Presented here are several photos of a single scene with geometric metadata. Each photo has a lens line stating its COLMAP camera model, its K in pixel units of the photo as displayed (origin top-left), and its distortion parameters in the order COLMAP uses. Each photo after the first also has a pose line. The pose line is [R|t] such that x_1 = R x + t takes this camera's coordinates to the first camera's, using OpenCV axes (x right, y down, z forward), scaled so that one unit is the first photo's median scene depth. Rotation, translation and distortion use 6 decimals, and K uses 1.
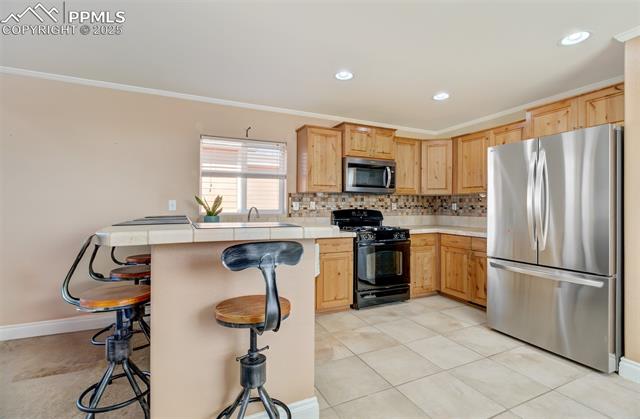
lens RADIAL K [[292.1, 0, 321.7], [0, 292.1, 205.0], [0, 0, 1]] dist [0.018431, 0.003567]
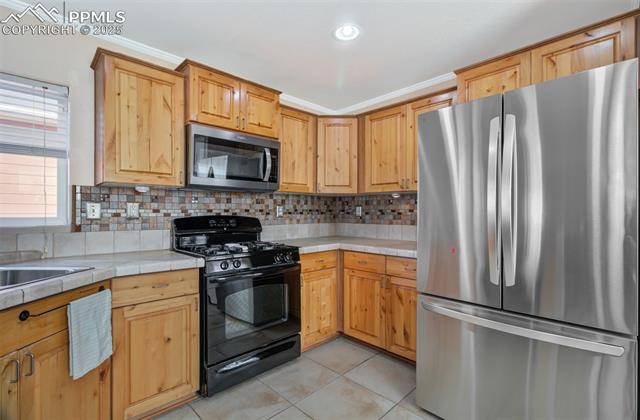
lens RADIAL K [[296.6, 0, 315.3], [0, 296.6, 186.0], [0, 0, 1]] dist [-0.009111, 0.005396]
pose [[0.948629, 0.024786, 0.315418, 0.126005], [0.000955, 0.996698, -0.081193, 0.003102], [-0.316389, 0.077323, 0.945473, 0.369811]]
